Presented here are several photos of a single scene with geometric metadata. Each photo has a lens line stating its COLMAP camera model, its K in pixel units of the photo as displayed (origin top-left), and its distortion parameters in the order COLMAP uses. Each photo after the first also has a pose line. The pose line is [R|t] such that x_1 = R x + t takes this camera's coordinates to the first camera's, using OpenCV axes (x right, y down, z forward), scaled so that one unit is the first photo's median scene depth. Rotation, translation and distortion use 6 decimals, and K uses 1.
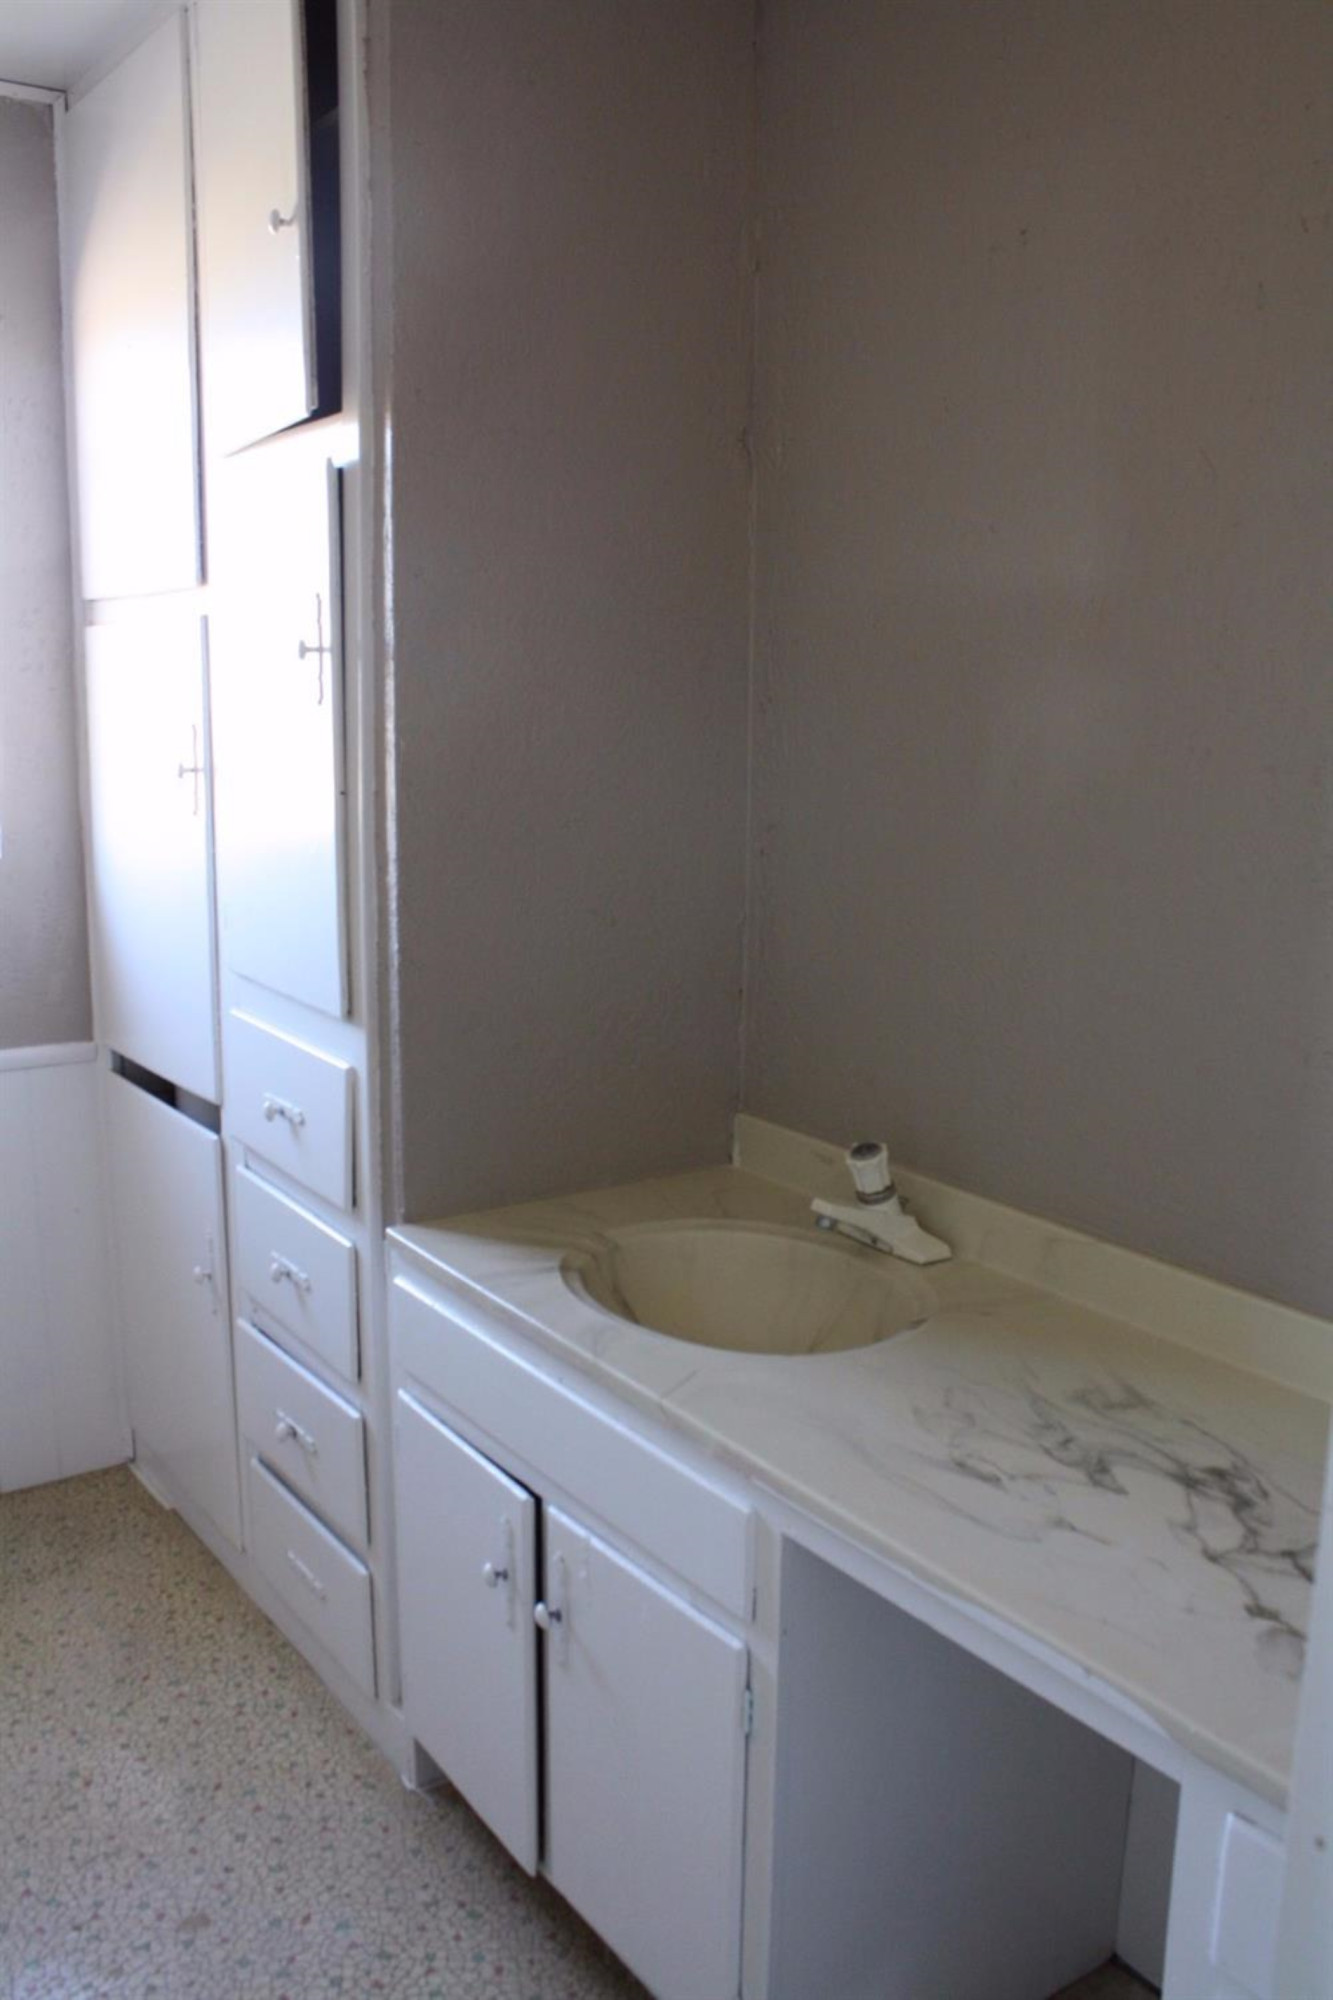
lens RADIAL K [[1674.9, 0, 666.5], [0, 1674.9, 1000.0], [0, 0, 1]] dist [-0.144692, 0.126862]
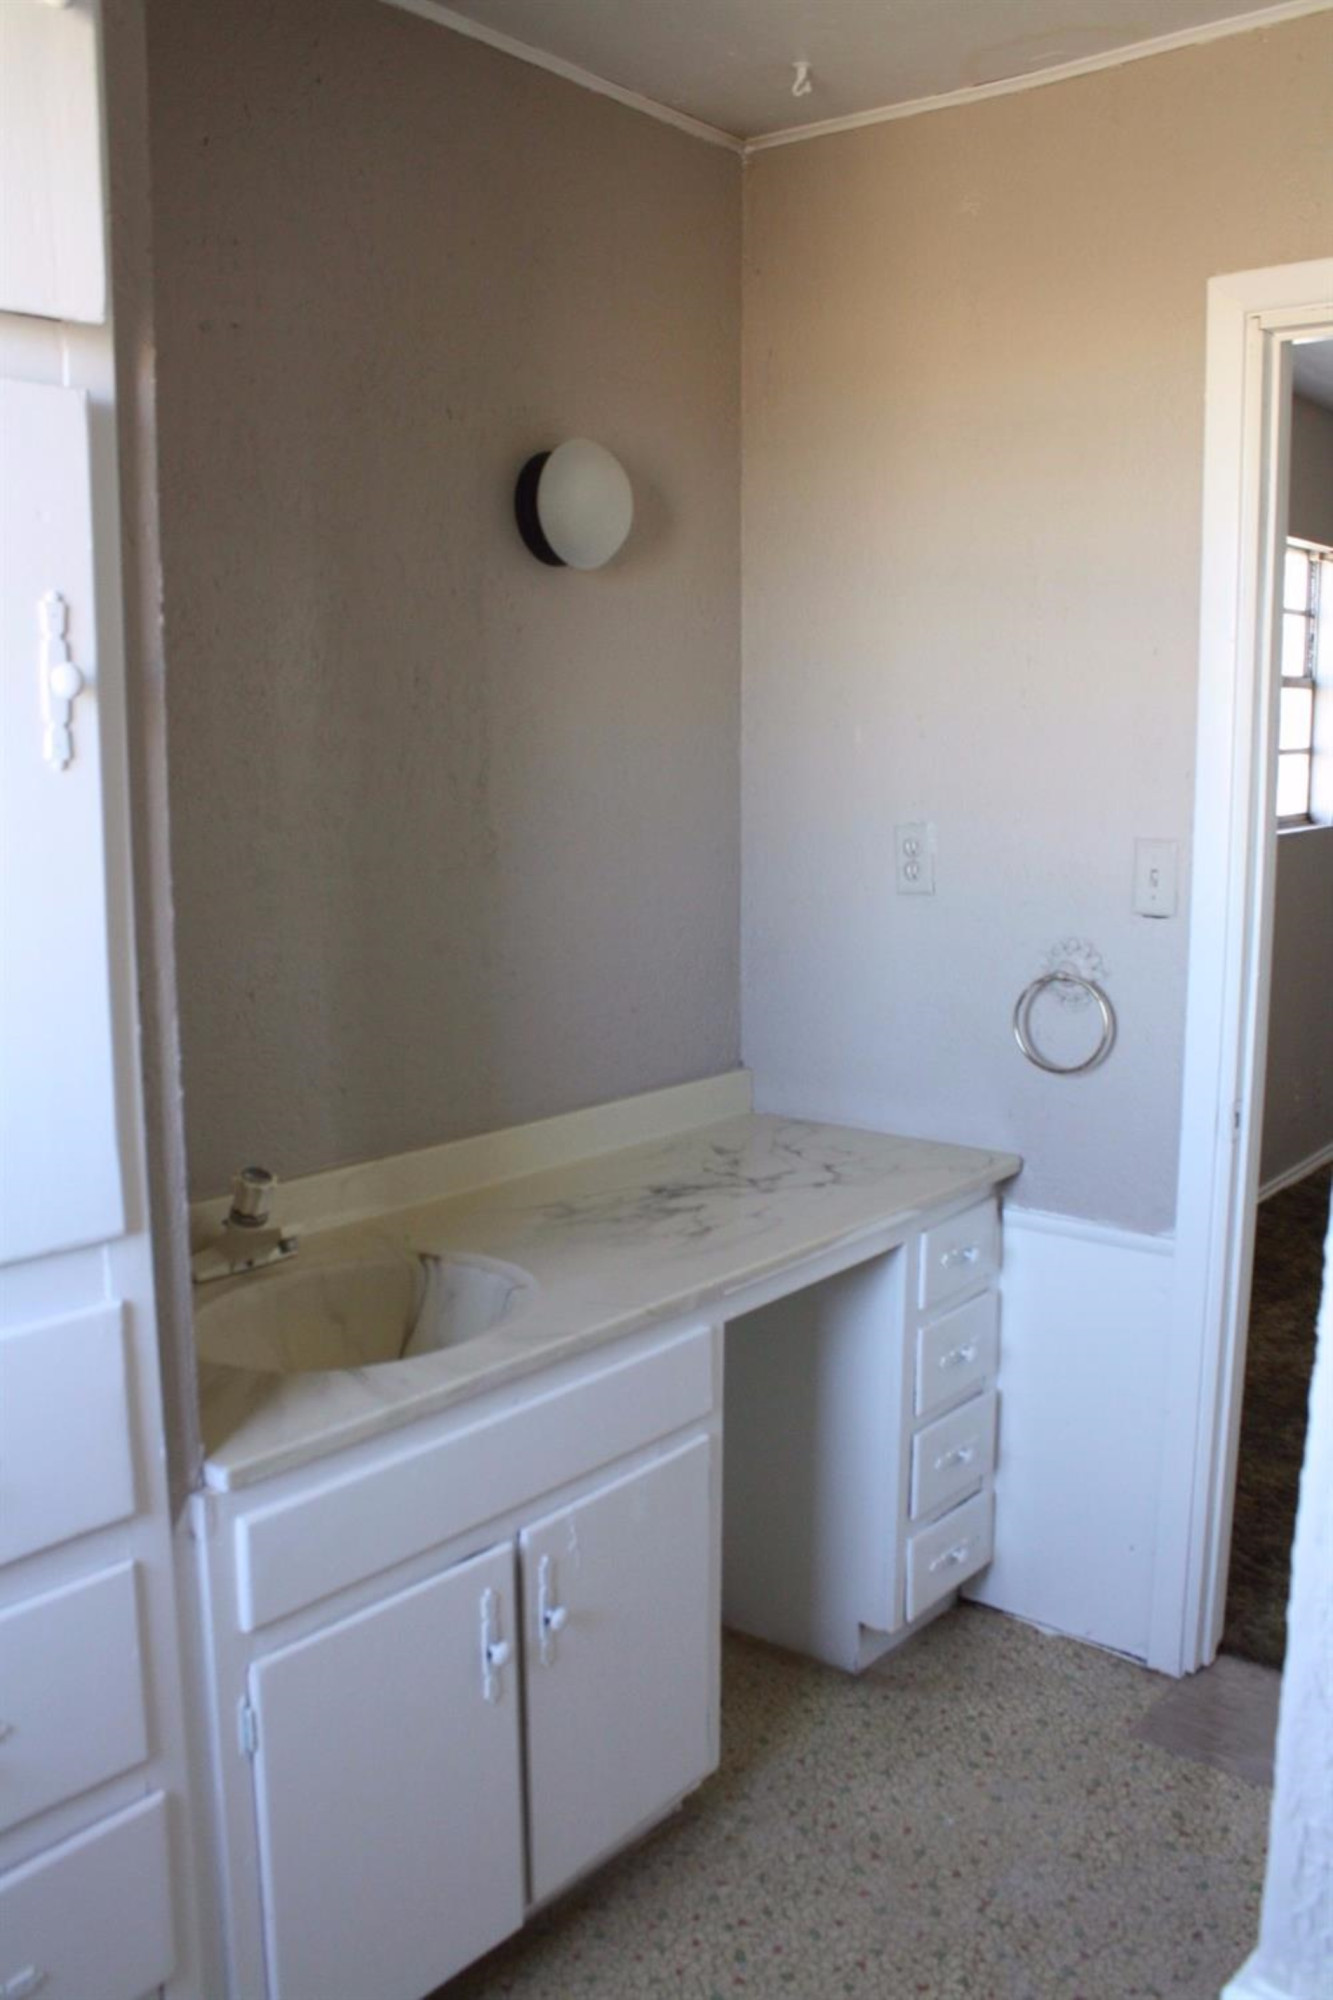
lens RADIAL K [[1674.9, 0, 666.5], [0, 1674.9, 1000.0], [0, 0, 1]] dist [-0.144692, 0.126862]
pose [[-0.257351, -0.168930, 0.951437, -1.130085], [0.176359, 0.959853, 0.218127, -0.241468], [-0.950088, 0.223930, -0.217227, 1.191480]]
